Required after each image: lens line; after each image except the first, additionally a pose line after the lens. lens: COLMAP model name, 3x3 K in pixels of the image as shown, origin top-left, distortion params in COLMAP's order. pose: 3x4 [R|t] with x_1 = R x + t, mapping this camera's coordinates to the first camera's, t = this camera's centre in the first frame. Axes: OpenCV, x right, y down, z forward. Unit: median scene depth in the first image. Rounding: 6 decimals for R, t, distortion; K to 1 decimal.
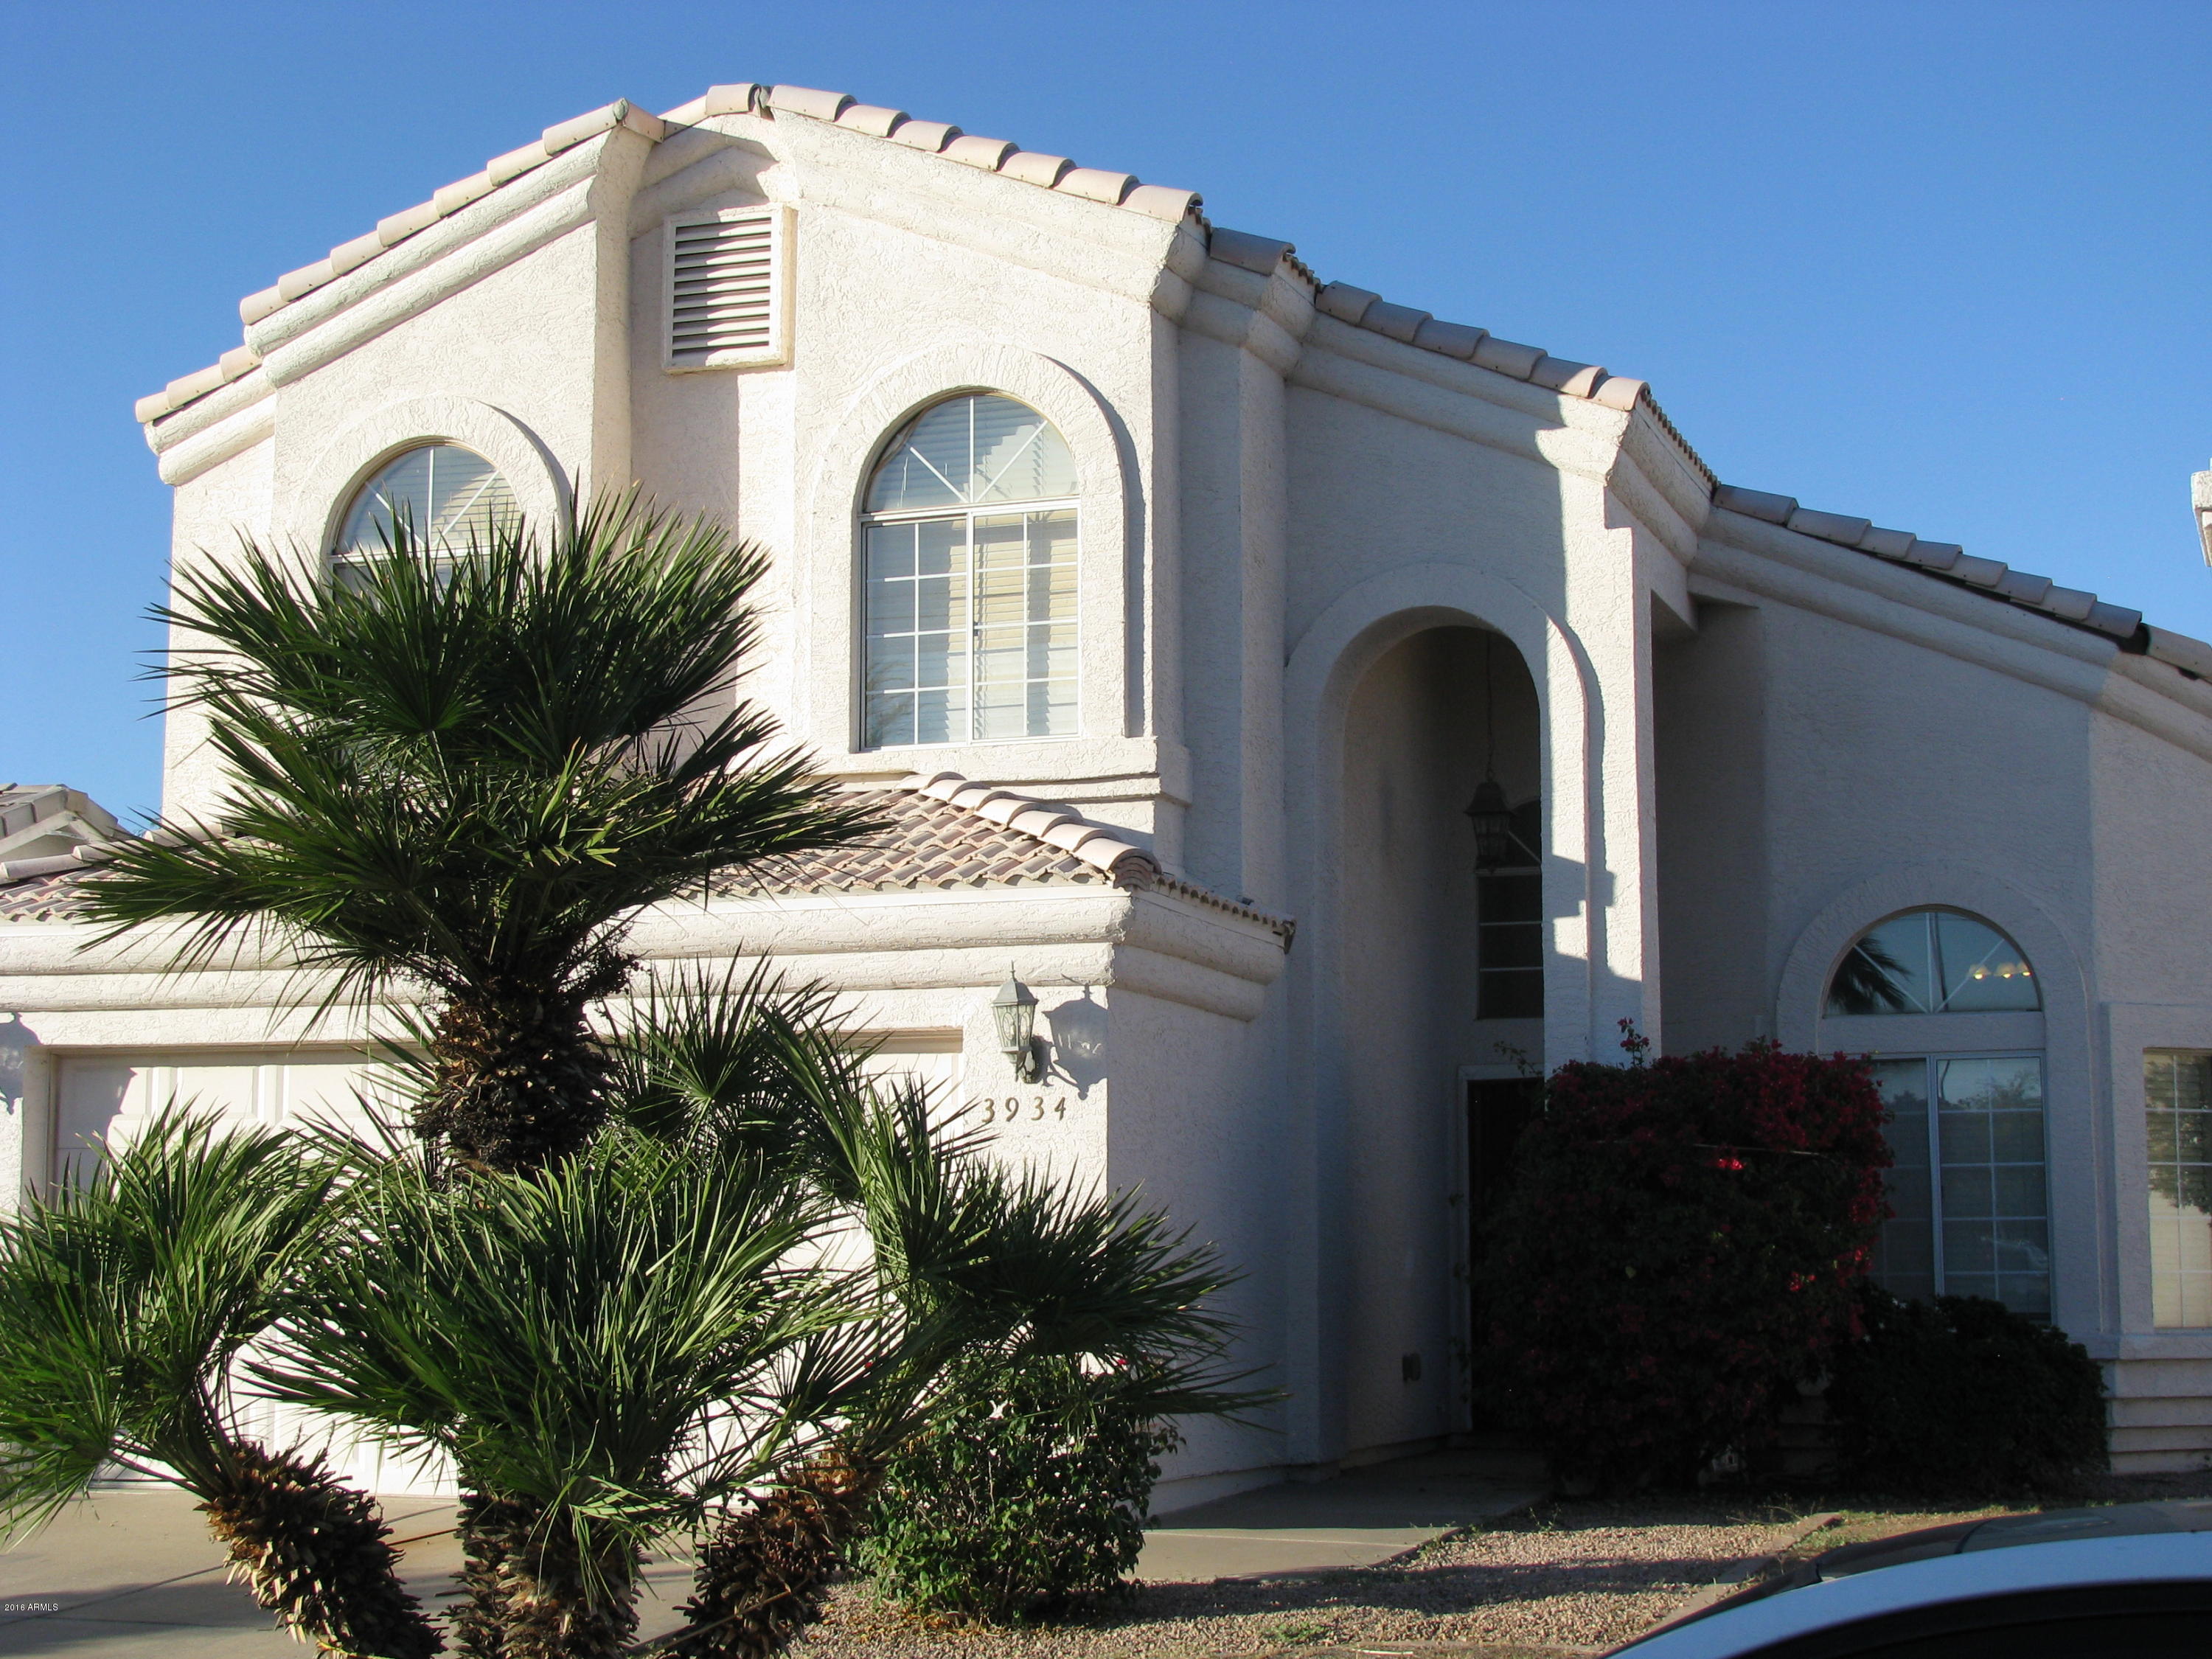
lens RADIAL K [[3484.8, 0, 1083.1], [0, 3484.8, 816.3], [0, 0, 1]] dist [-0.066867, 0.000000]
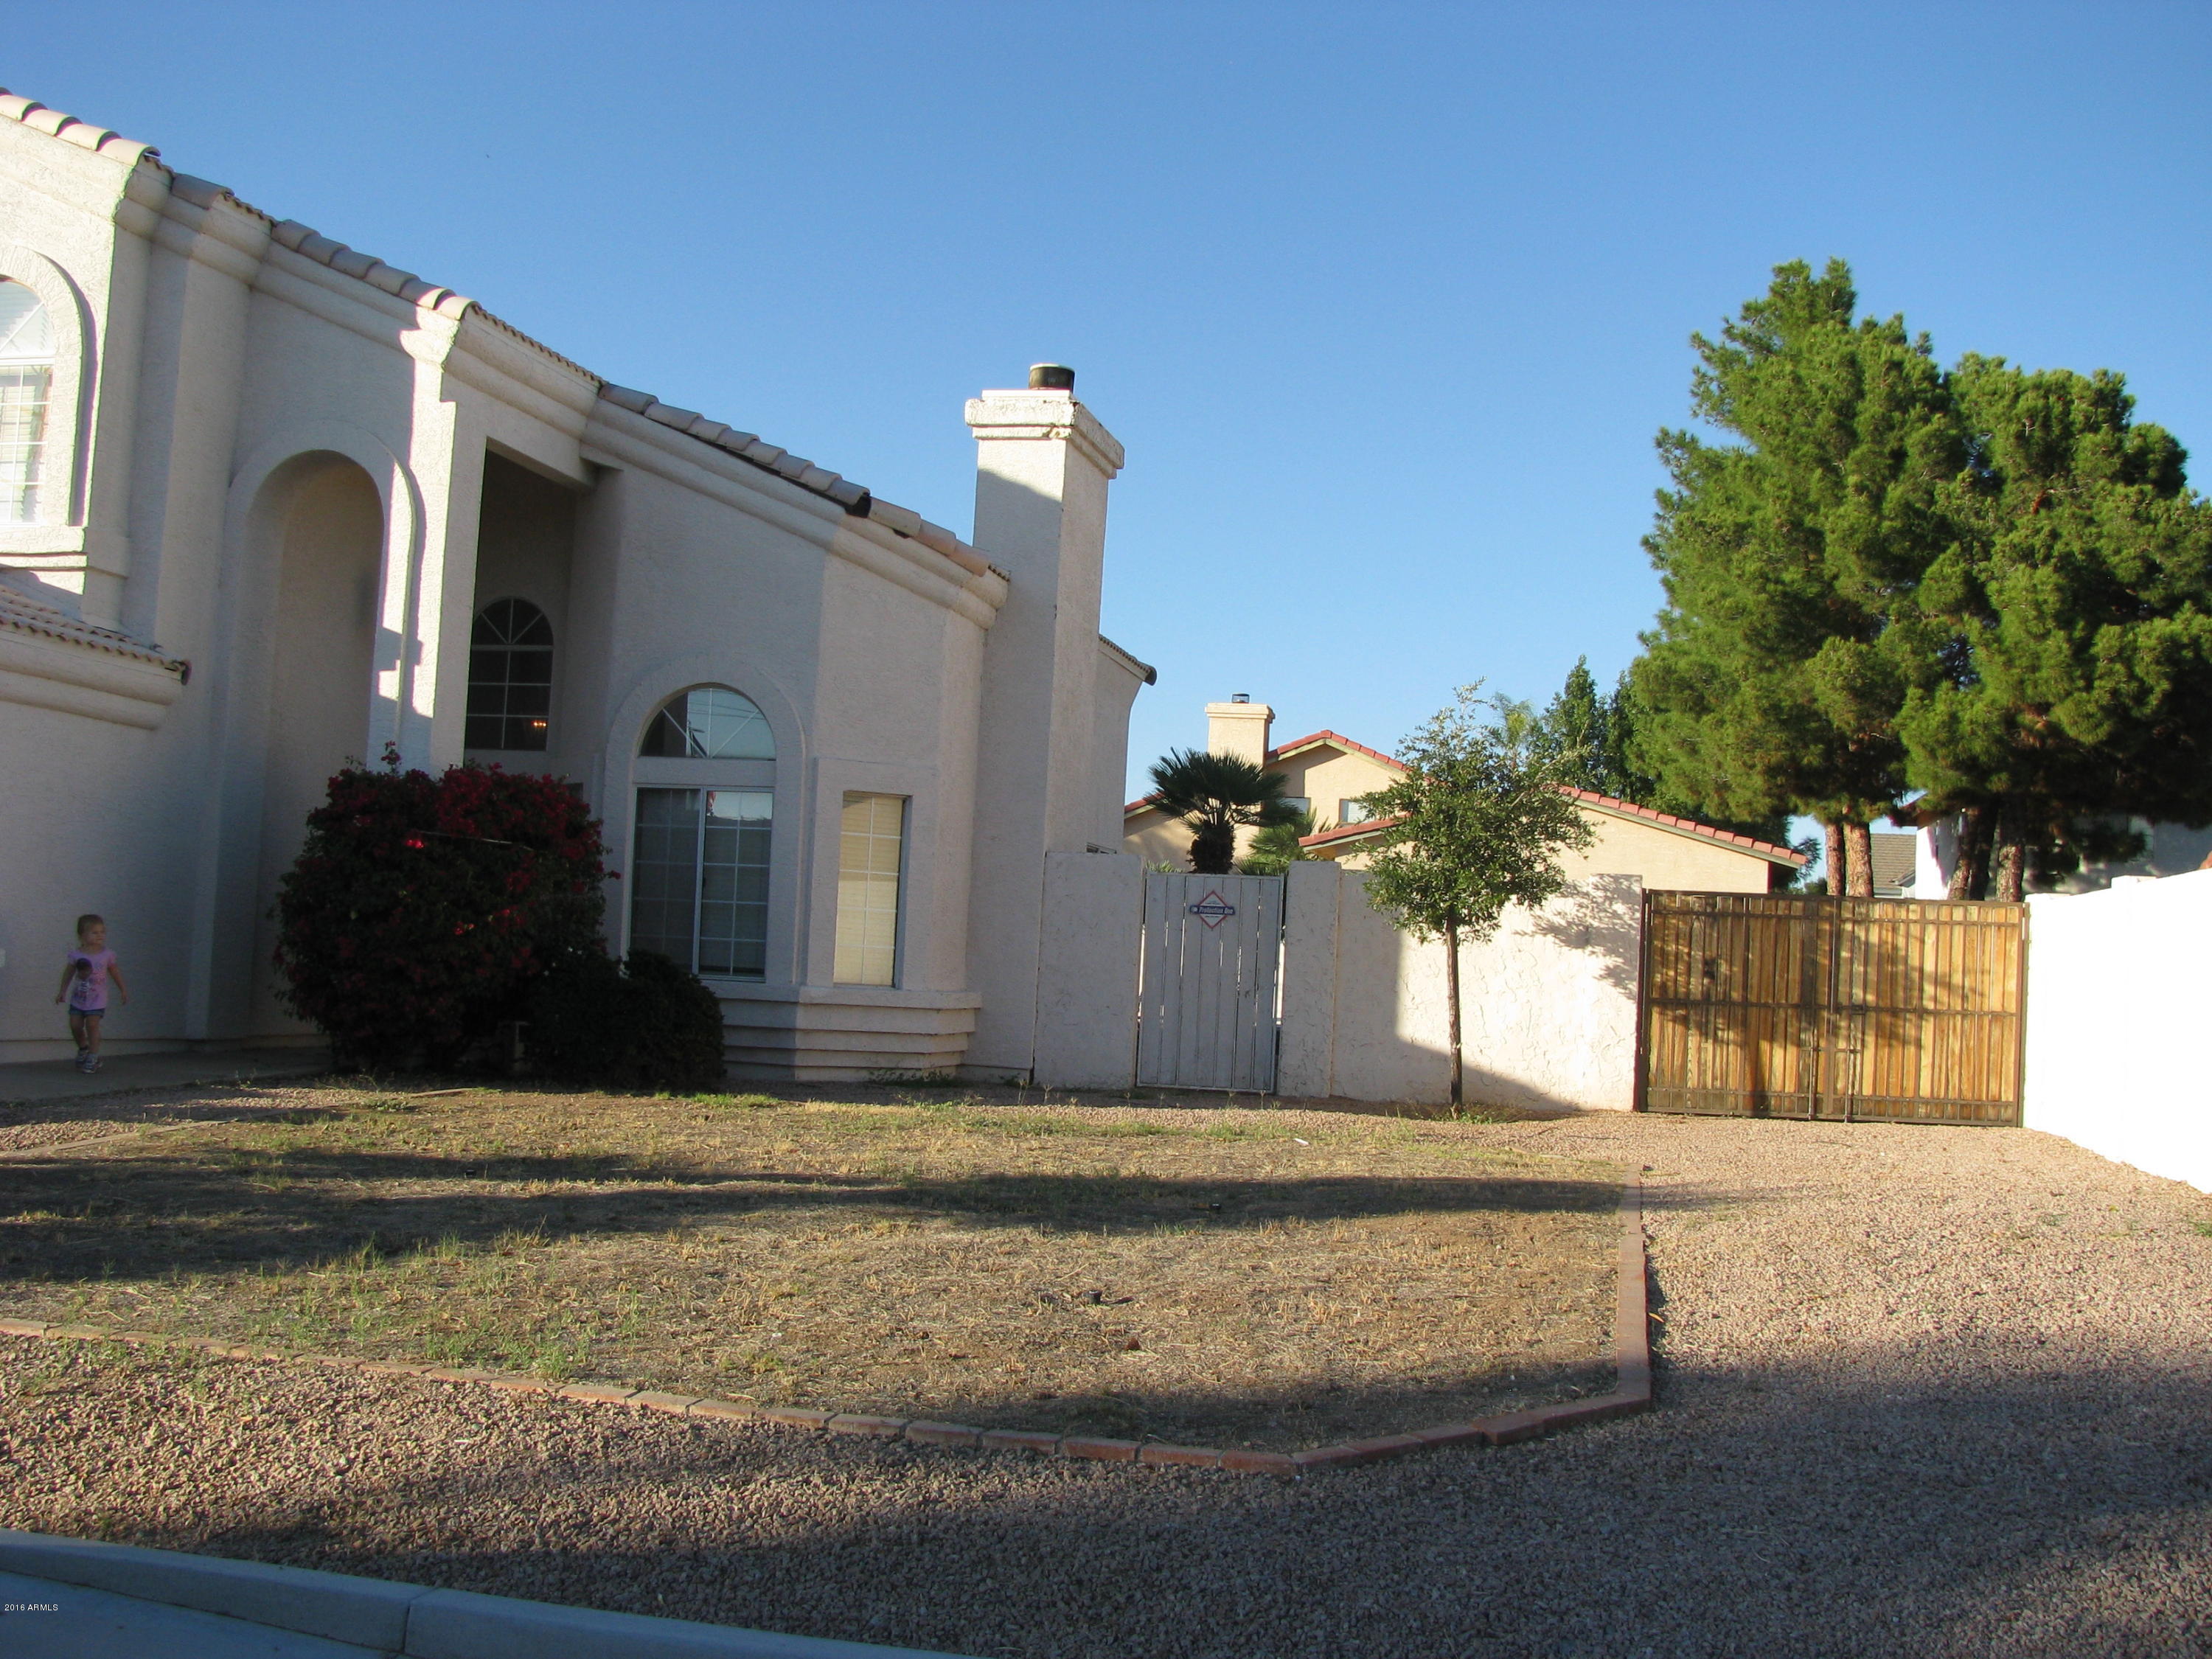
lens RADIAL K [[2320.7, 0, 1085.2], [0, 2320.7, 820.9], [0, 0, 1]] dist [-0.133552, 0.000000]
pose [[0.992196, 0.055705, 0.111556, 0.316097], [-0.063531, 0.995669, 0.067871, 0.008180], [-0.107292, -0.074428, 0.991438, 0.031053]]
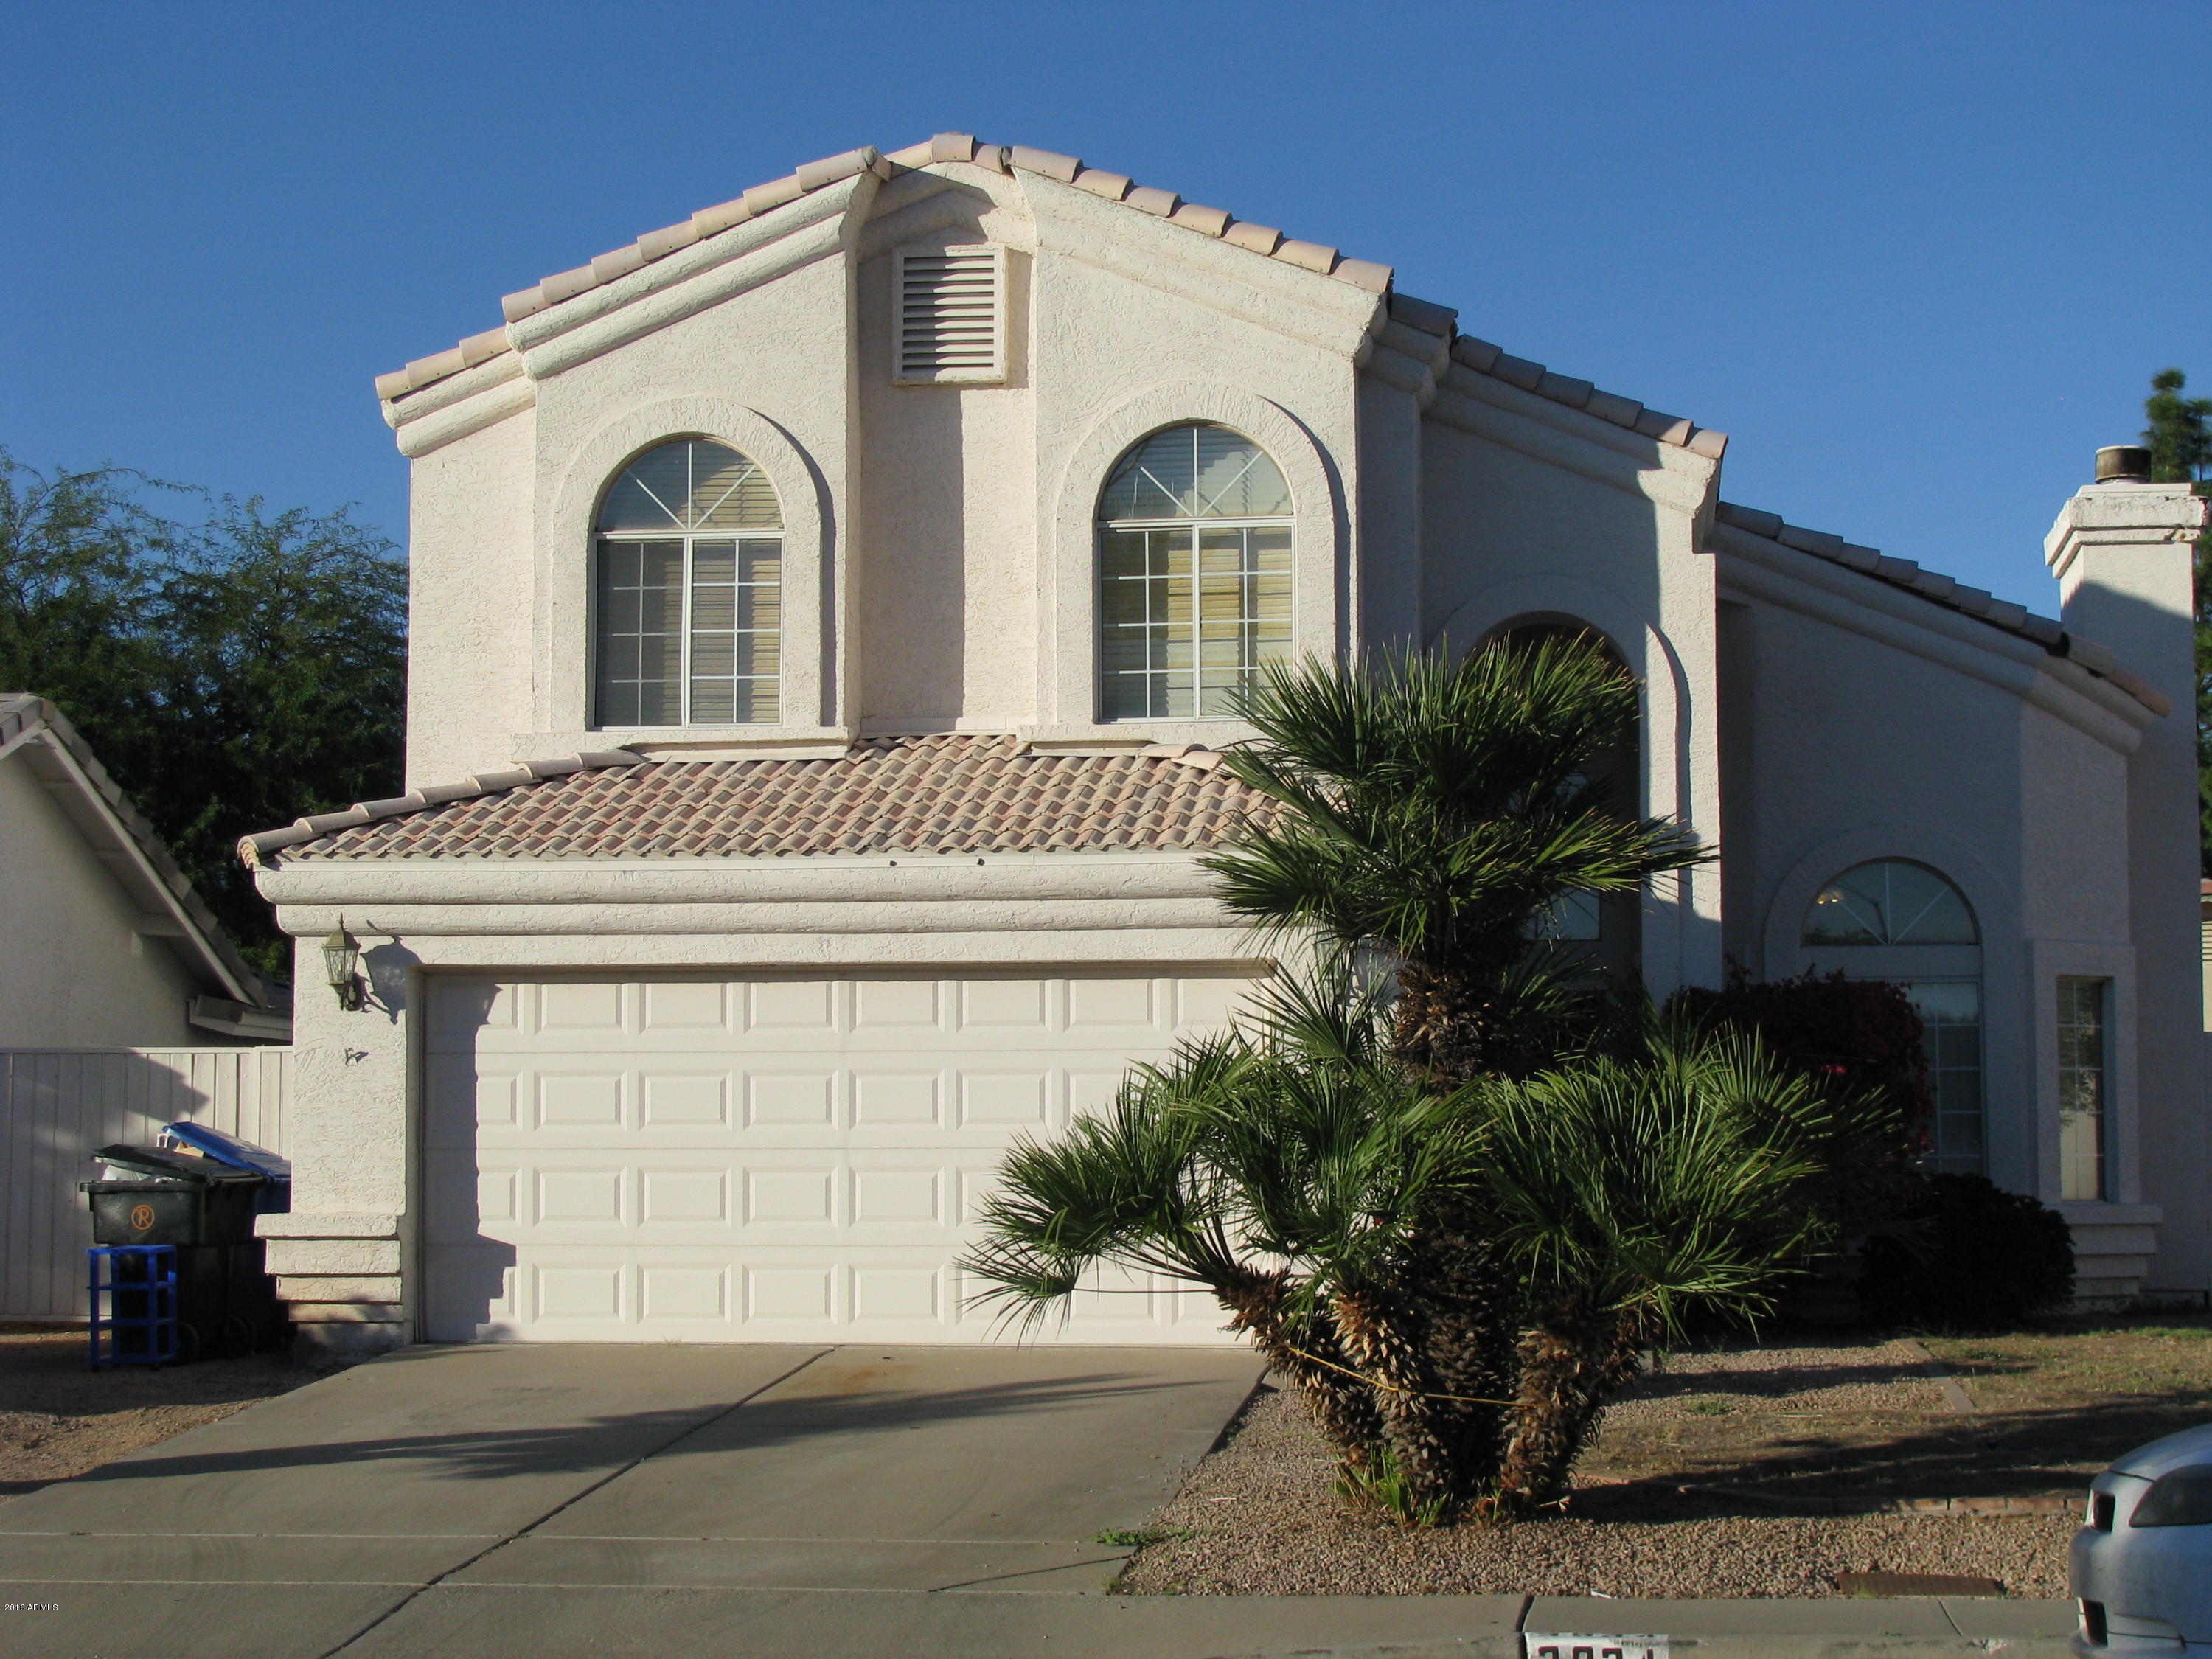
lens RADIAL K [[3957.8, 0, 1125.7], [0, 3957.8, 845.1], [0, 0, 1]] dist [-0.011323, 0.000000]
pose [[0.976199, 0.014031, 0.216425, -0.345376], [-0.024323, 0.998692, 0.044965, -0.037473], [-0.215511, -0.049159, 0.975263, -0.325137]]
